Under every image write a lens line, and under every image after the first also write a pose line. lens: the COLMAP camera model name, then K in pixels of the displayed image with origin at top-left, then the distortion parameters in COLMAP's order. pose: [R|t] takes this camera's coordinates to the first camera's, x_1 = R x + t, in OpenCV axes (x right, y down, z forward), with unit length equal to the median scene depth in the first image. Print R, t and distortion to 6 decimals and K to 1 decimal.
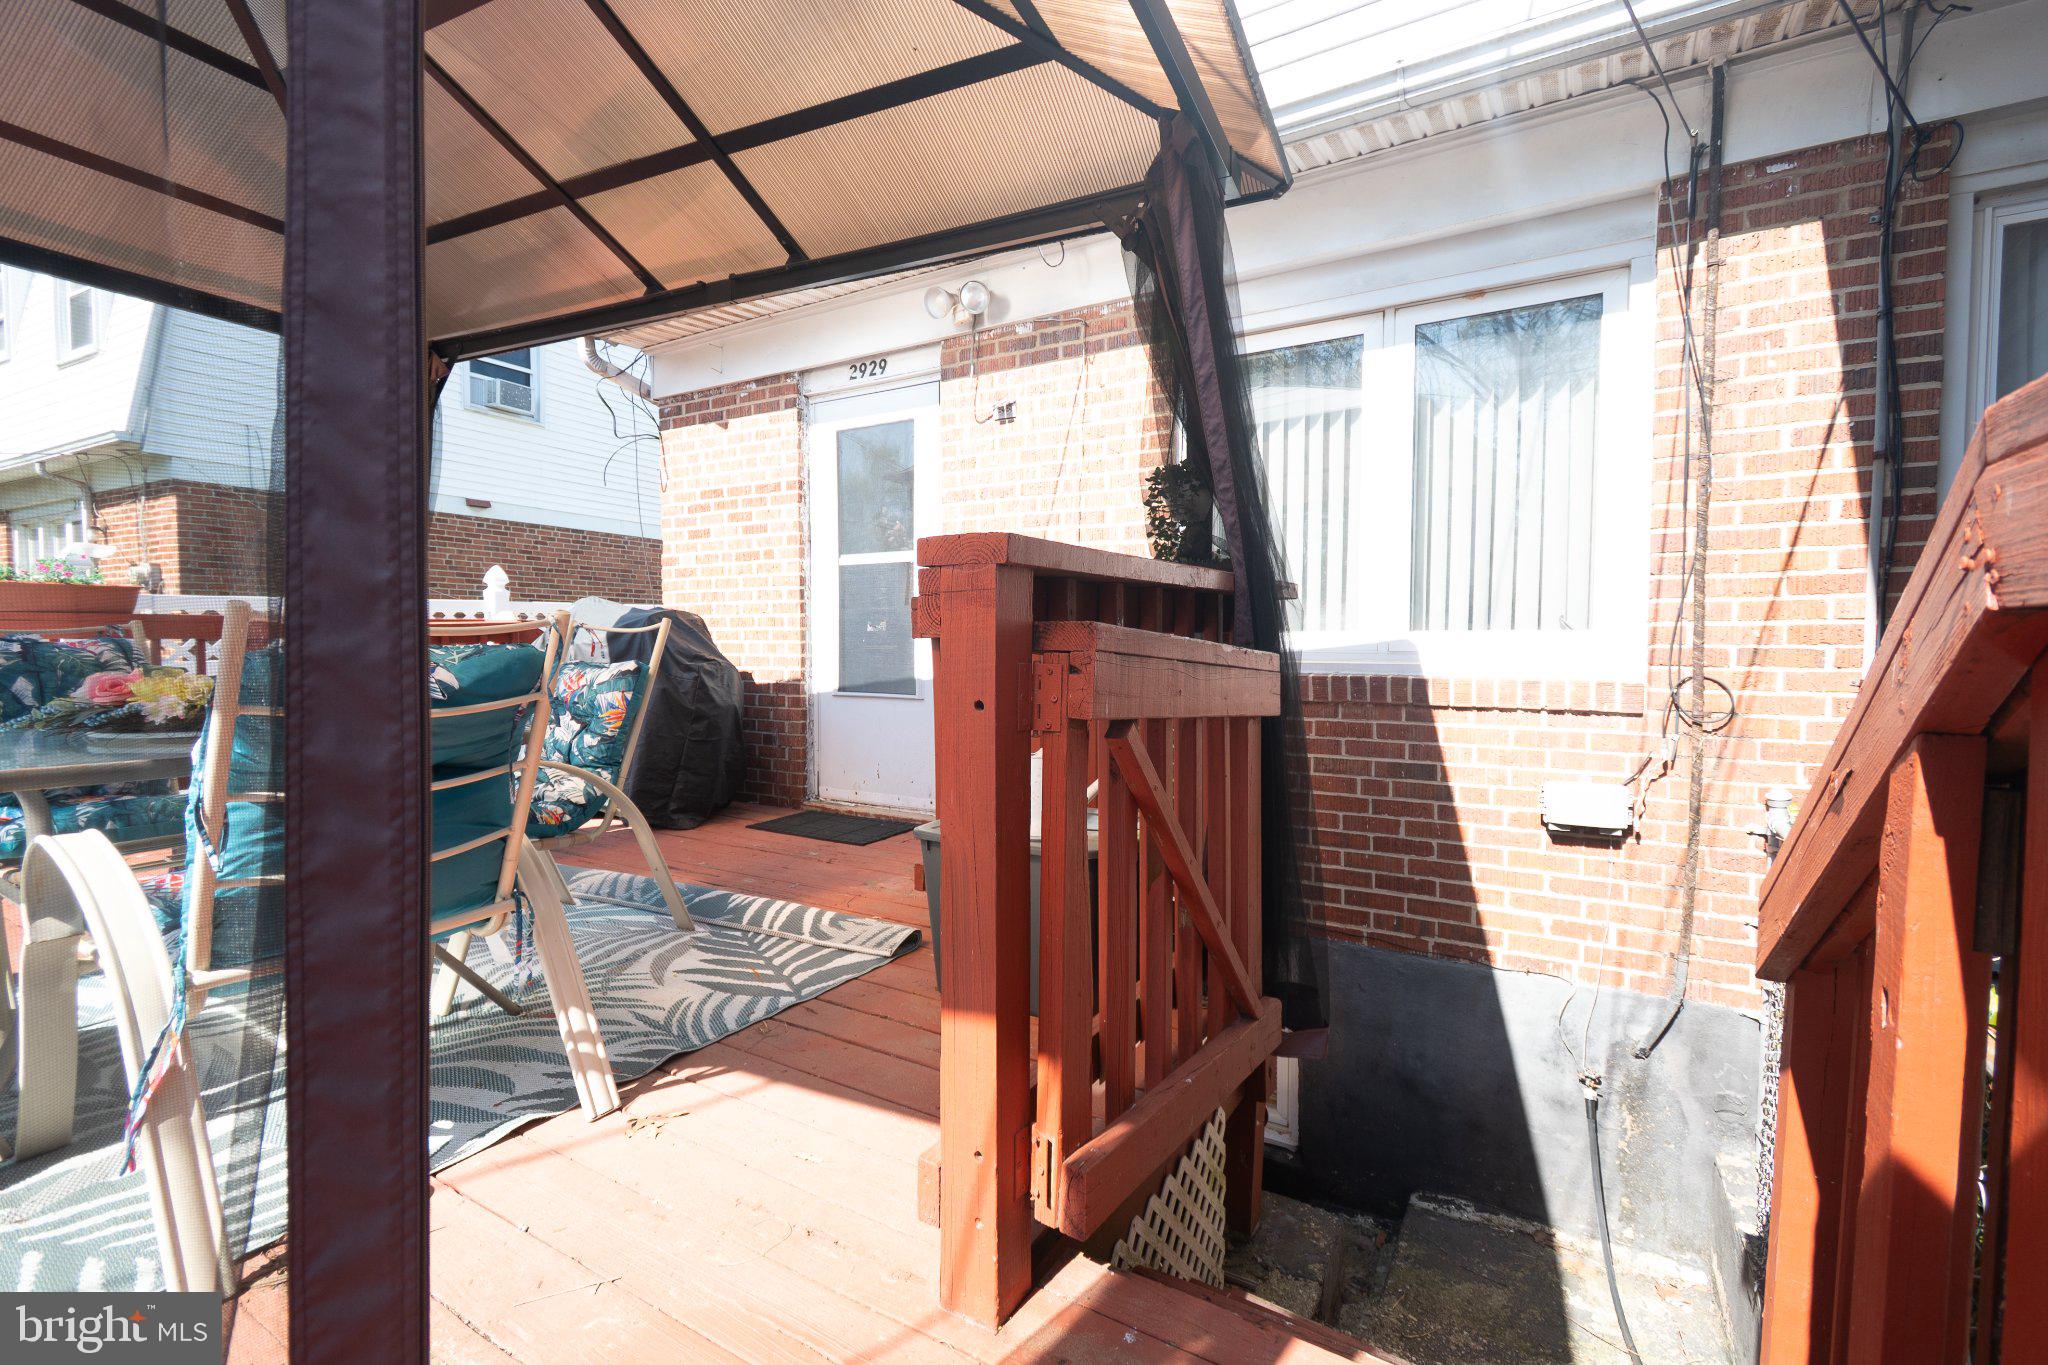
lens RADIAL K [[914.7, 0, 1038.0], [0, 914.7, 683.2], [0, 0, 1]] dist [0.009467, -0.001408]
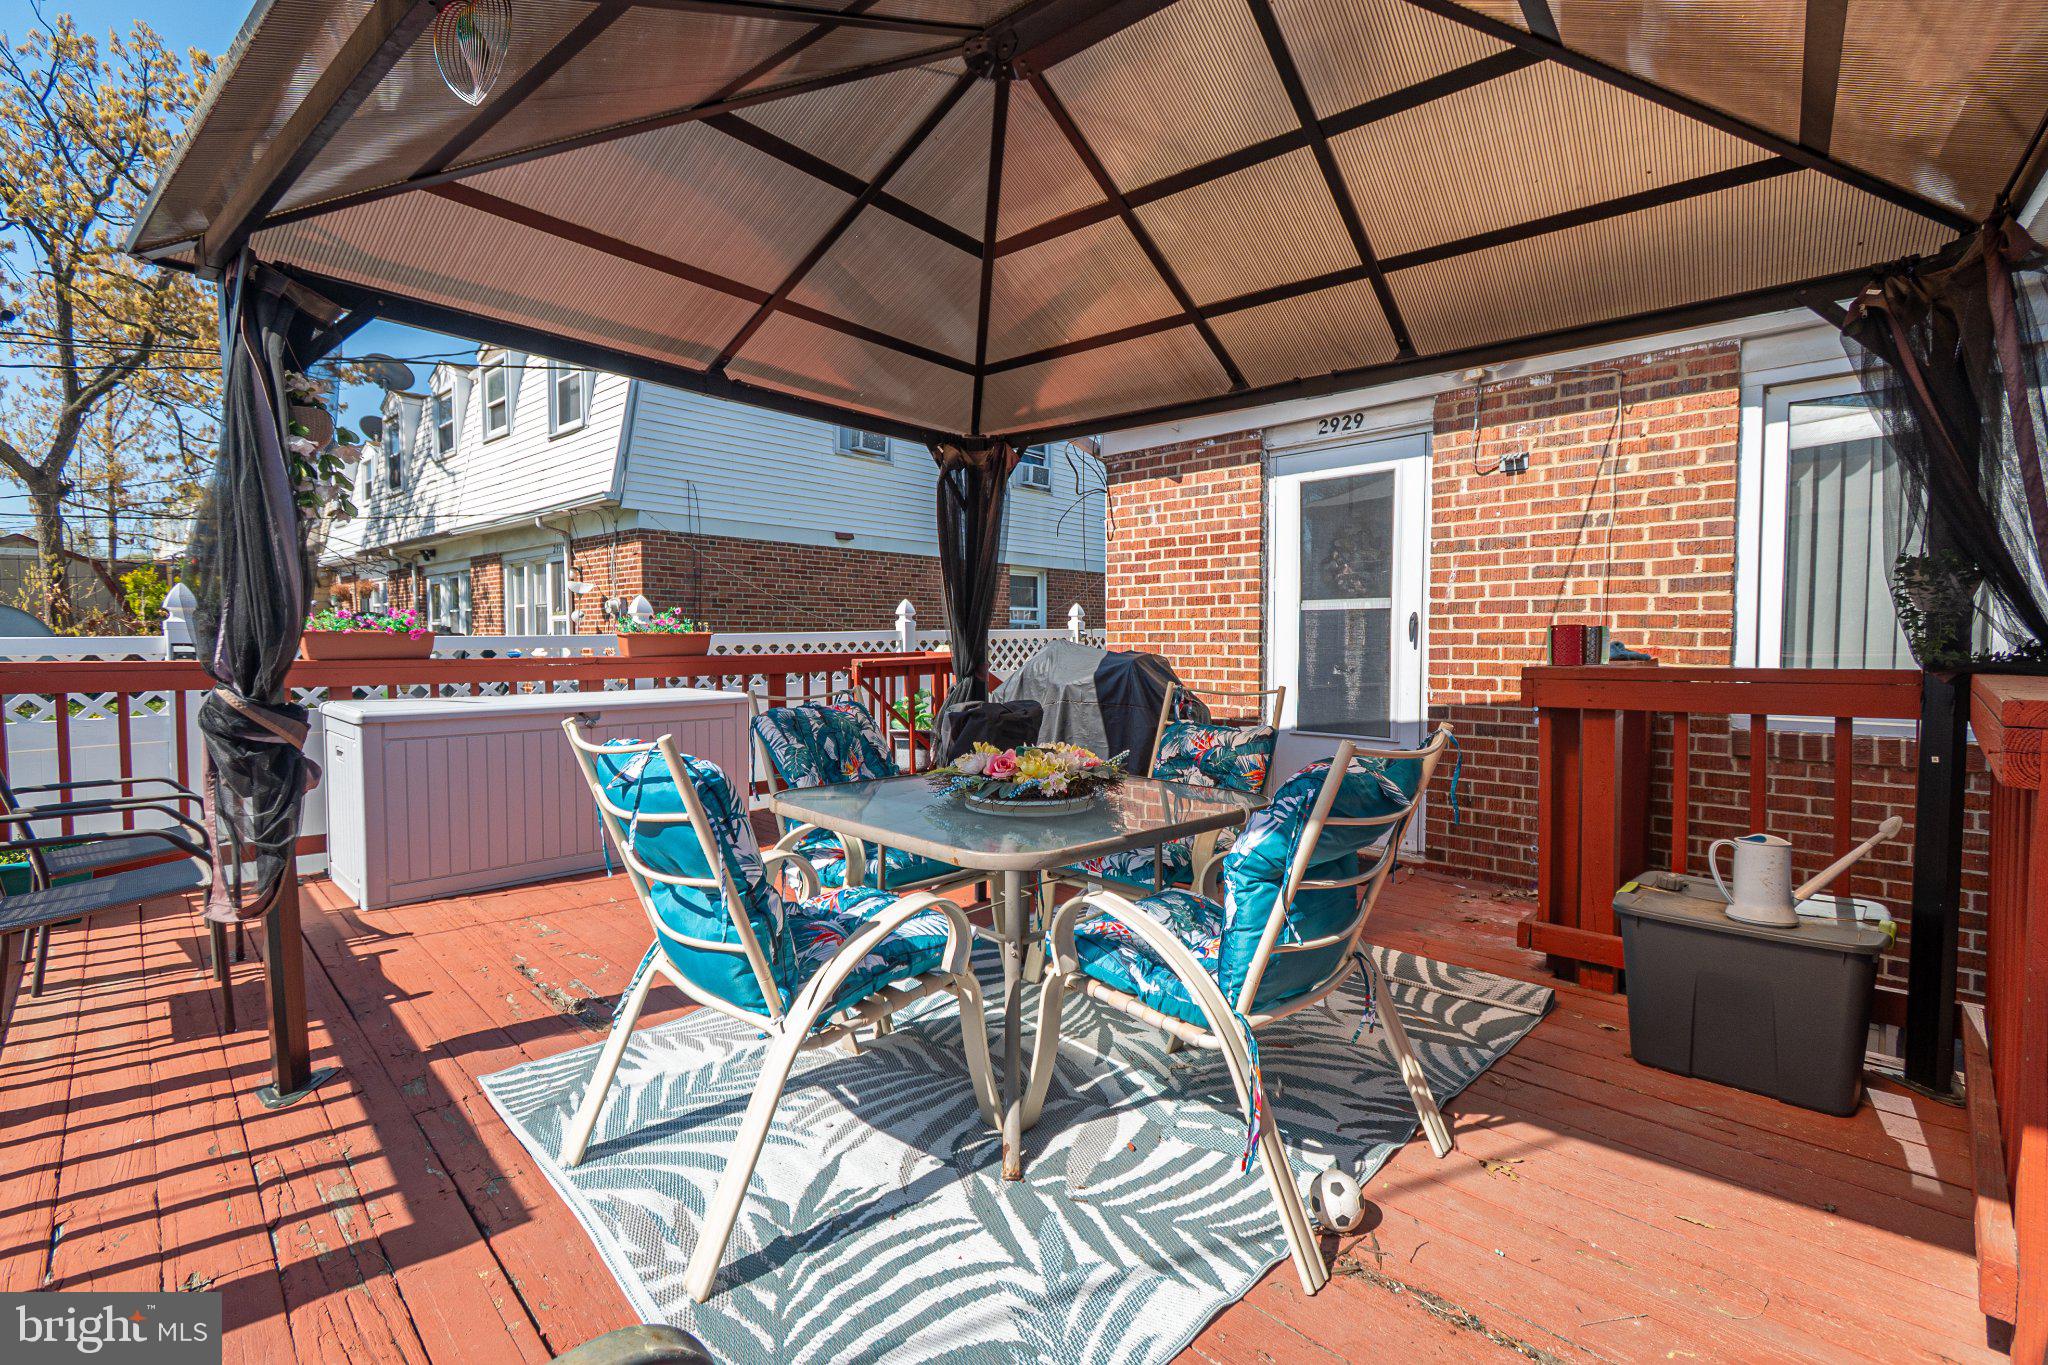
lens RADIAL K [[914.7, 0, 1075.5], [0, 914.7, 689.0], [0, 0, 1]] dist [0.009467, -0.001408]
pose [[0.969450, 0.008106, -0.245155, -0.214891], [-0.008442, 0.999964, -0.000321, -0.037124], [0.245144, 0.002381, 0.969484, -0.081207]]
